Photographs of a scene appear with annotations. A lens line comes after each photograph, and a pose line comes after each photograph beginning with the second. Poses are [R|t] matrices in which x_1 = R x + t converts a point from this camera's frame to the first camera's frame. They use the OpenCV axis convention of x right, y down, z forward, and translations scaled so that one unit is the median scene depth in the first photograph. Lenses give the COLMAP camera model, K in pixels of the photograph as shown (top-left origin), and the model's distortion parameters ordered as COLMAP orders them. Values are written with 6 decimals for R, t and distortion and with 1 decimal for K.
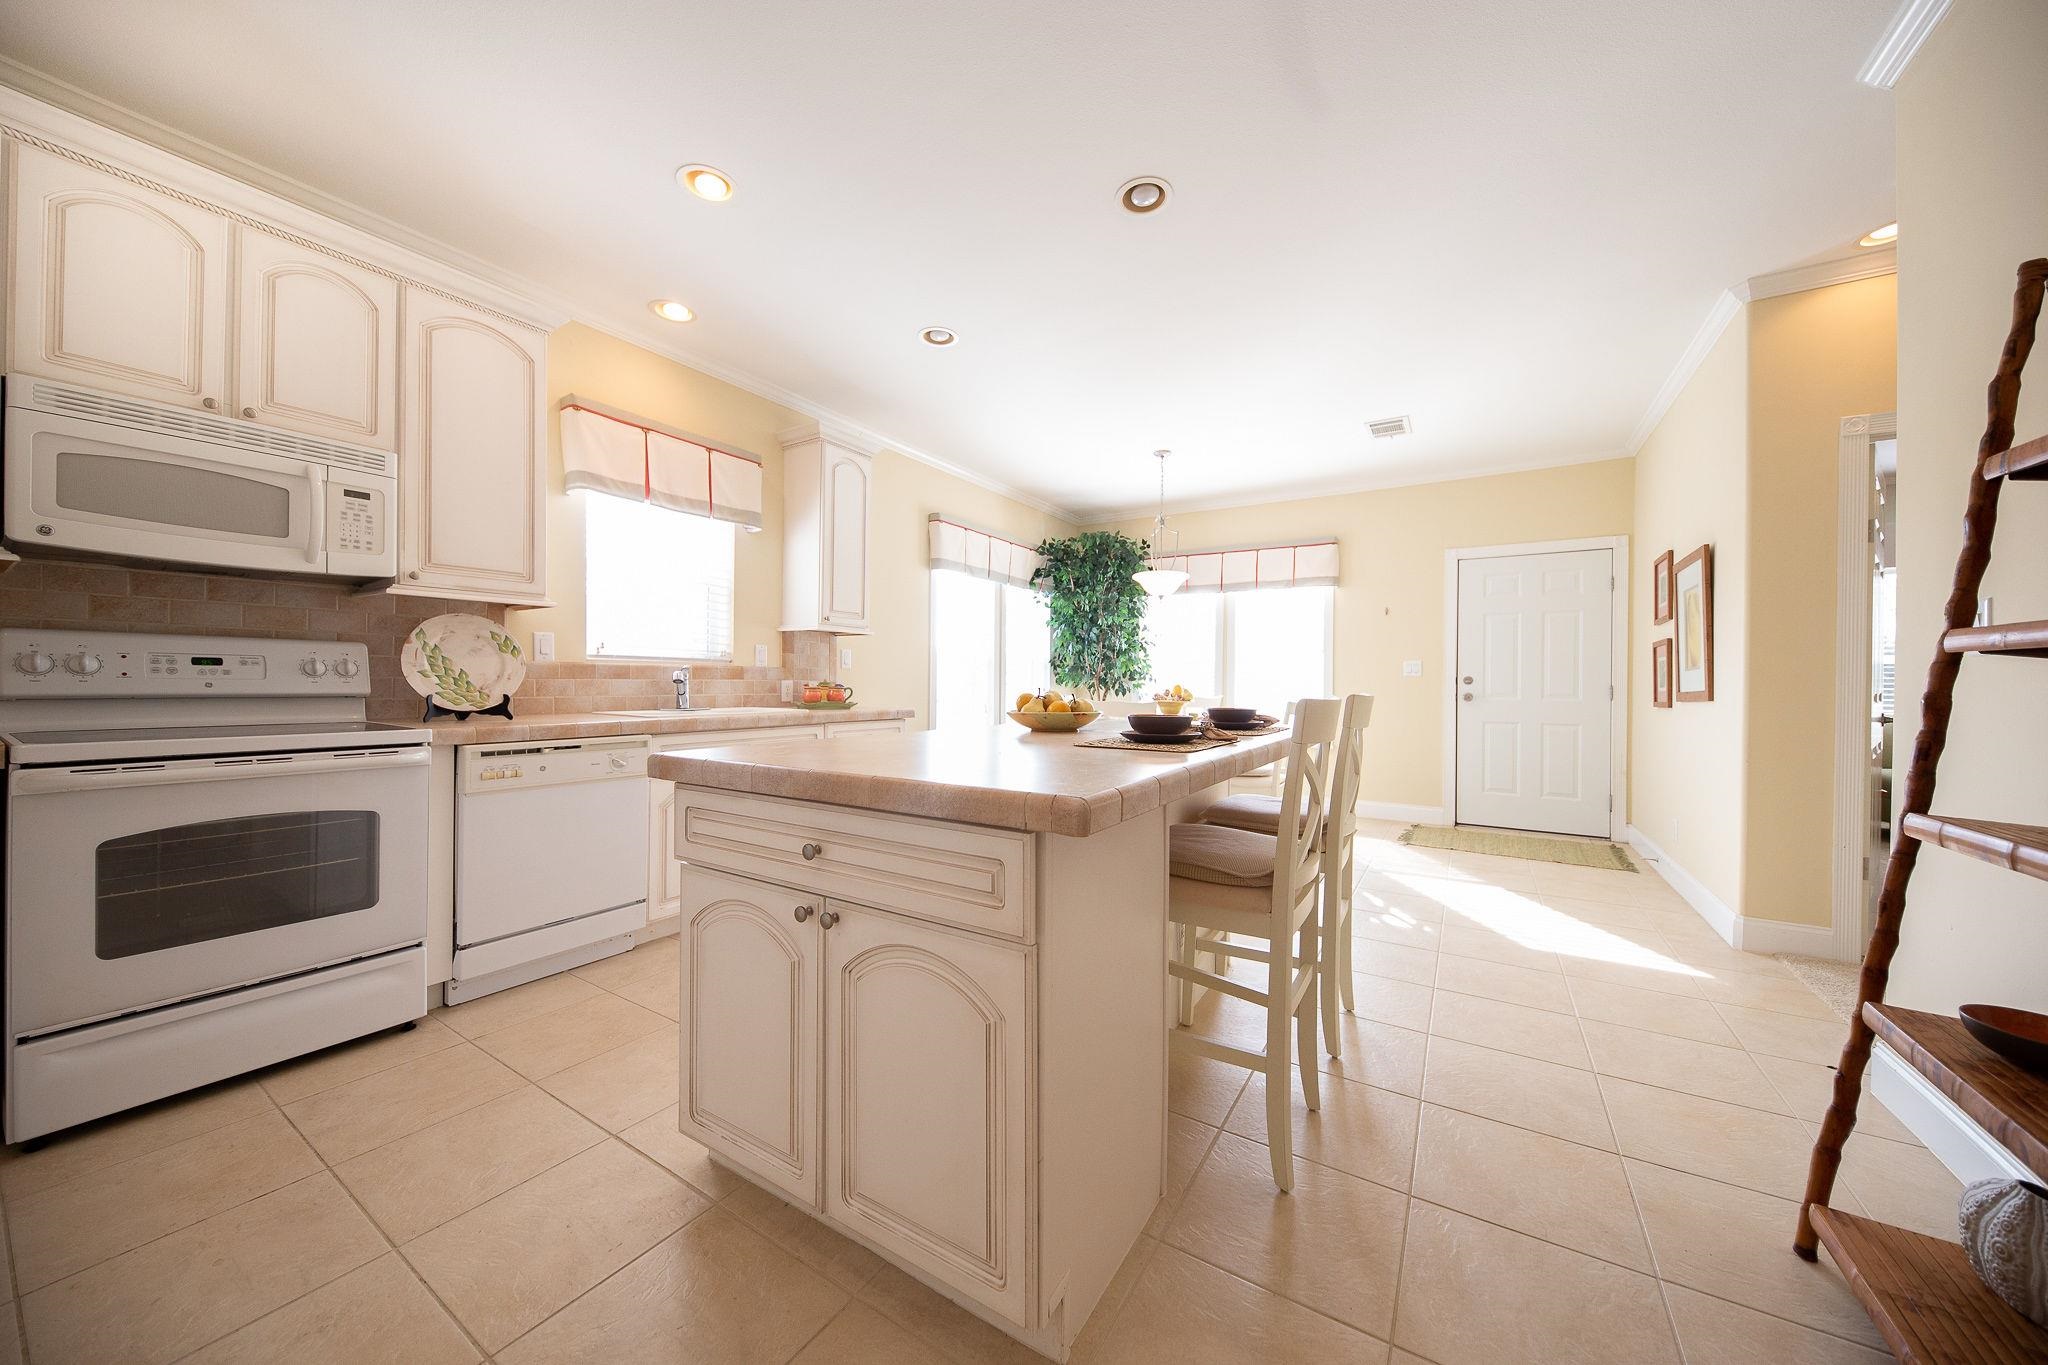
lens RADIAL K [[699.9, 0, 1024.0], [0, 699.9, 682.5], [0, 0, 1]] dist [0.008639, -0.006650]
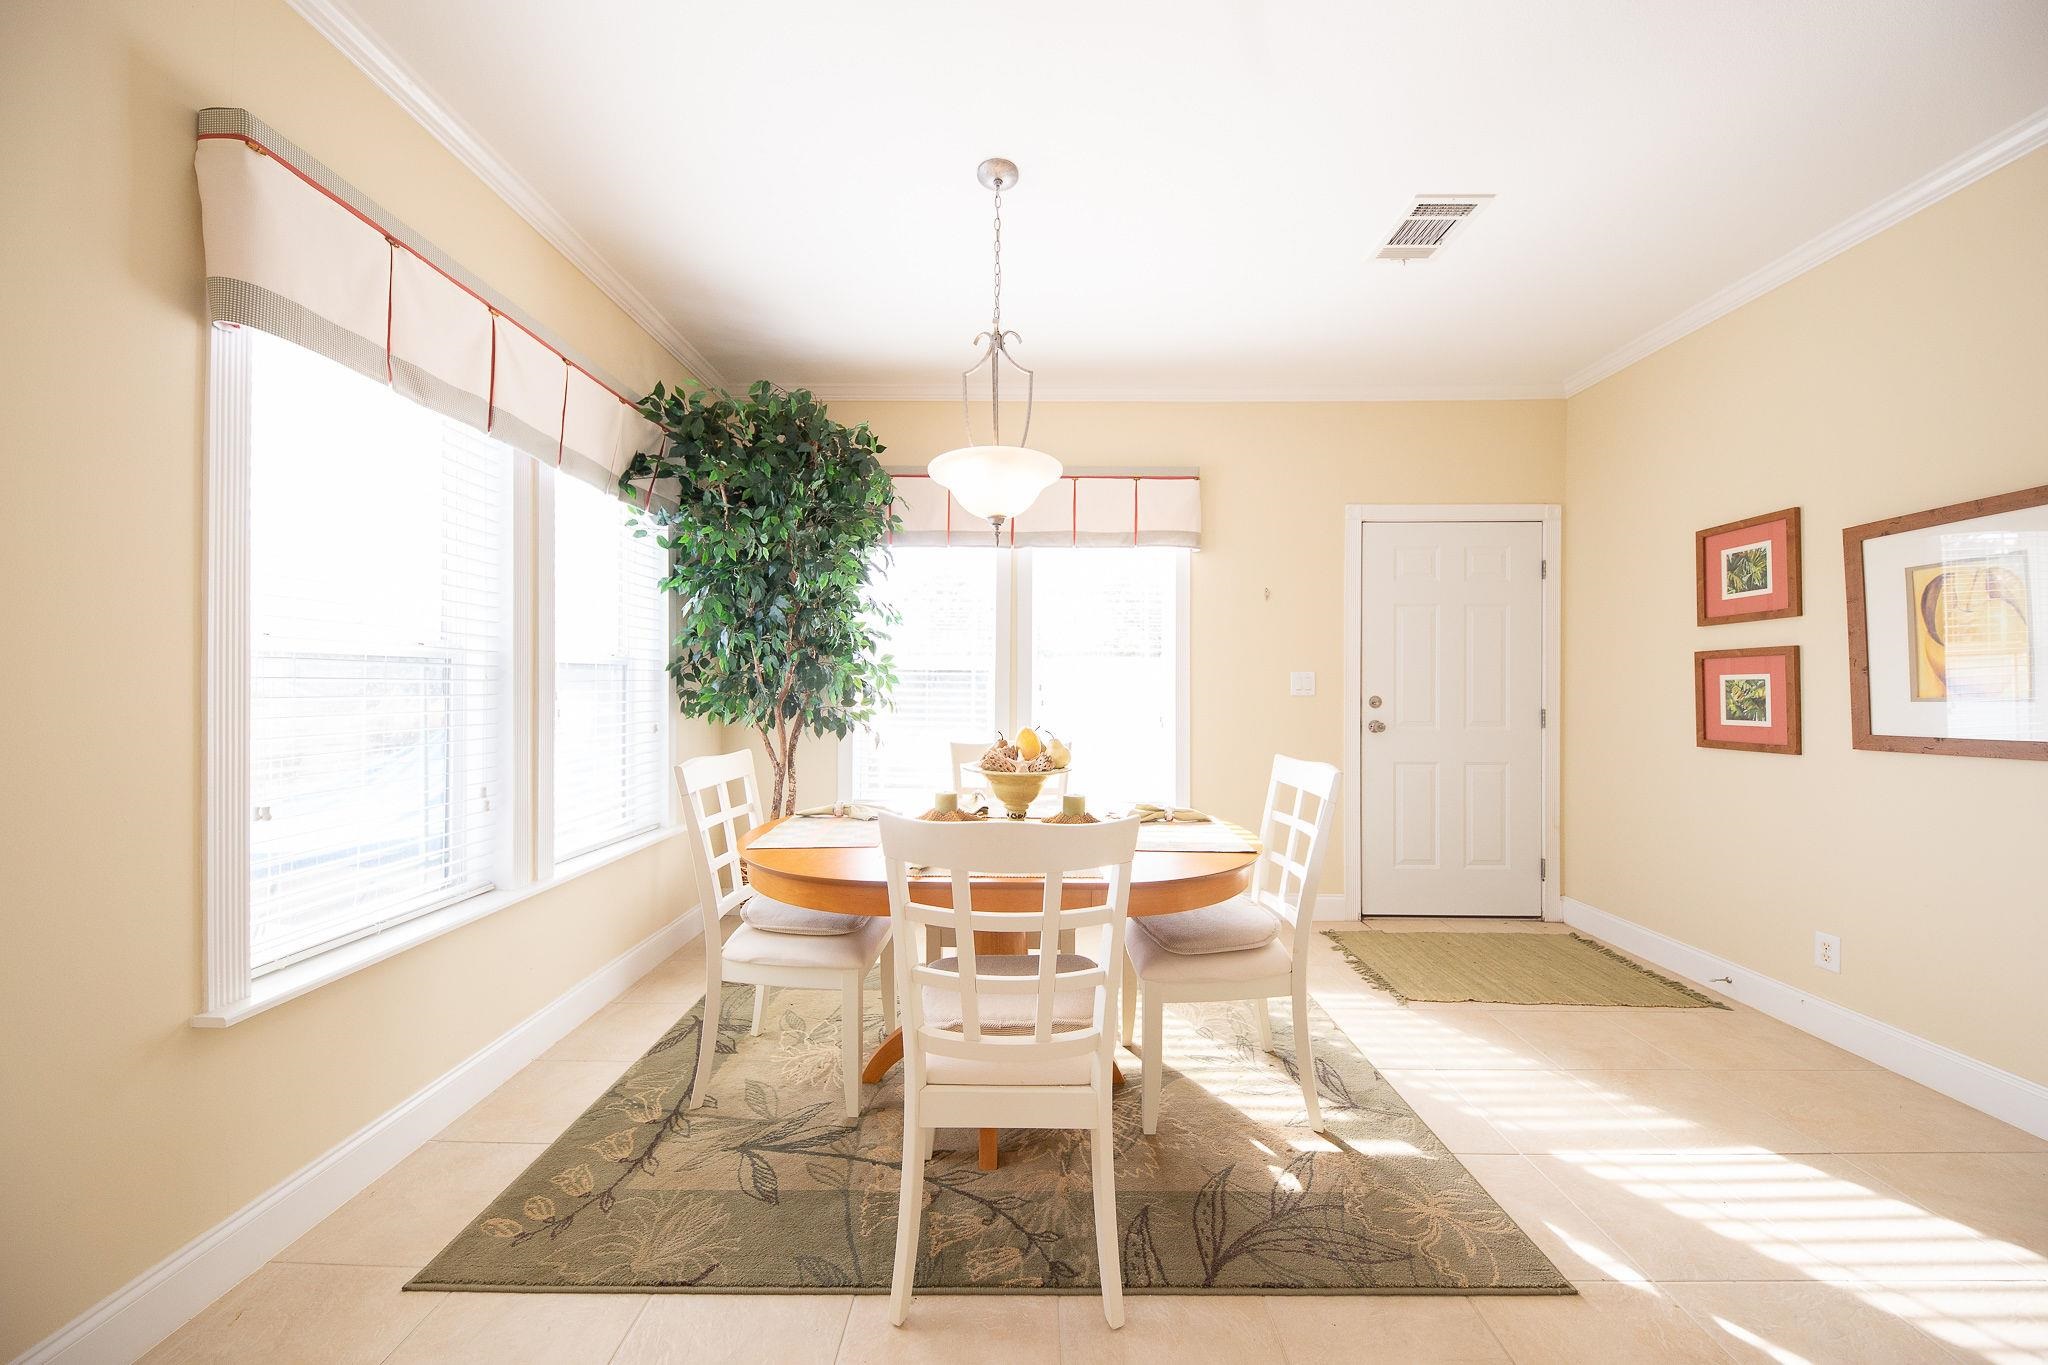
lens RADIAL K [[709.2, 0, 1024.0], [0, 709.2, 682.5], [0, 0, 1]] dist [0.010084, -0.006605]
pose [[0.851002, -0.006645, 0.525120, -0.012608], [0.004500, 0.999976, 0.005360, -0.027474], [-0.525143, -0.002198, 0.851011, 0.616179]]
